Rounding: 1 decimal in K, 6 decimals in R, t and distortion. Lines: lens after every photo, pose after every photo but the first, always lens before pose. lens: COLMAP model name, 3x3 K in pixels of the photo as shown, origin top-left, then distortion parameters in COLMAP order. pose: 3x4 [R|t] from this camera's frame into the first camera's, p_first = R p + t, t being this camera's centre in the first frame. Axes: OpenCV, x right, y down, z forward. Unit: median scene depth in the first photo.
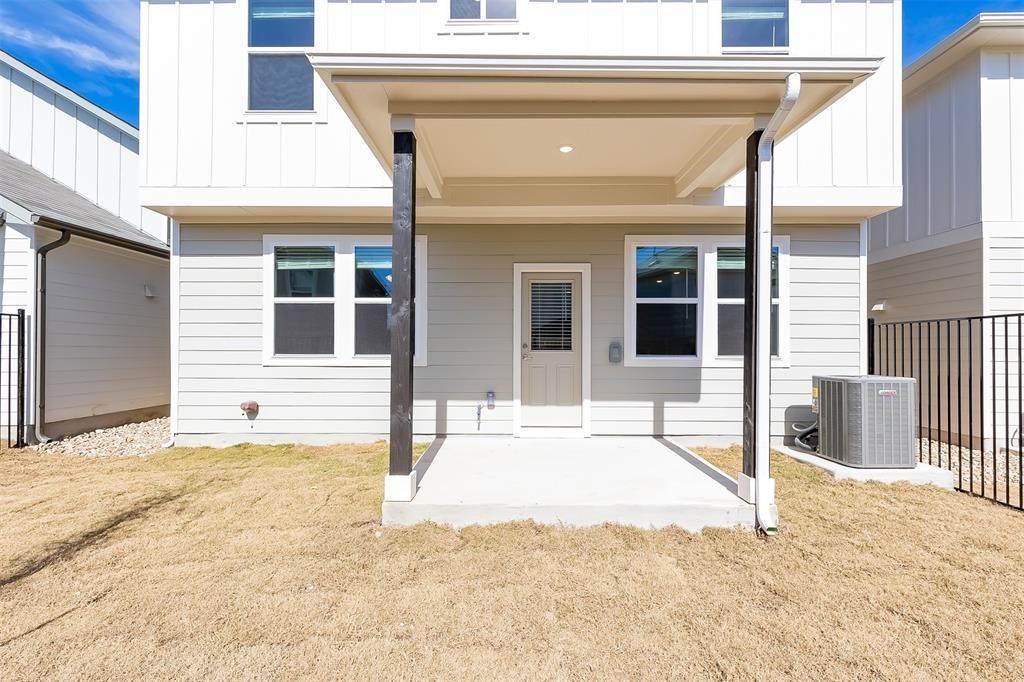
lens RADIAL K [[472.4, 0, 510.5], [0, 472.4, 337.8], [0, 0, 1]] dist [0.002343, -0.000506]
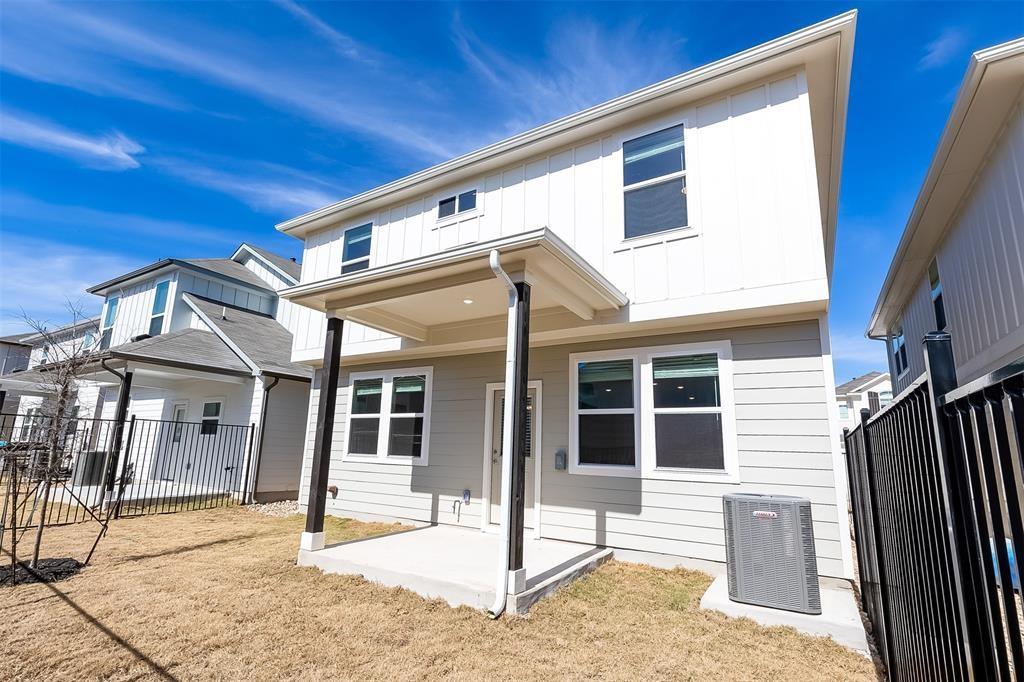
lens RADIAL K [[472.4, 0, 500.8], [0, 472.4, 352.0], [0, 0, 1]] dist [0.002343, -0.000506]
pose [[0.851541, -0.083987, -0.517518, 0.687931], [-0.022425, 0.980348, -0.195997, 0.003435], [0.523809, 0.178505, 0.832923, -0.027429]]
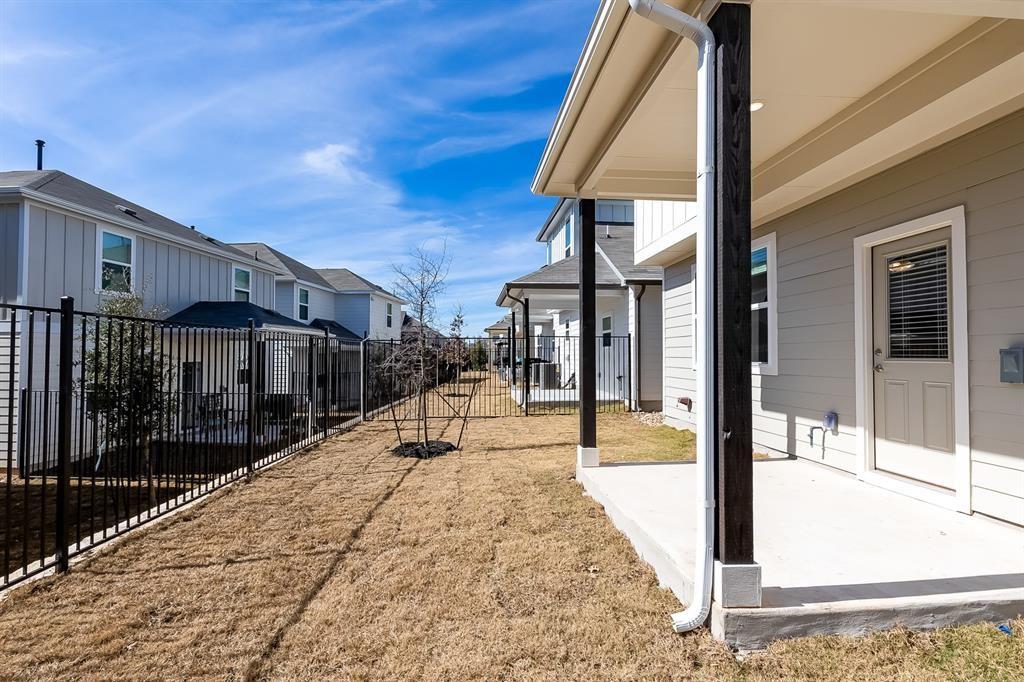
lens RADIAL K [[472.4, 0, 514.2], [0, 472.4, 343.8], [0, 0, 1]] dist [0.002343, -0.000506]
pose [[0.099904, -0.025708, -0.994665, 0.675890], [0.012660, 0.999618, -0.024565, 0.015441], [0.994917, -0.010139, 0.100191, 0.406700]]
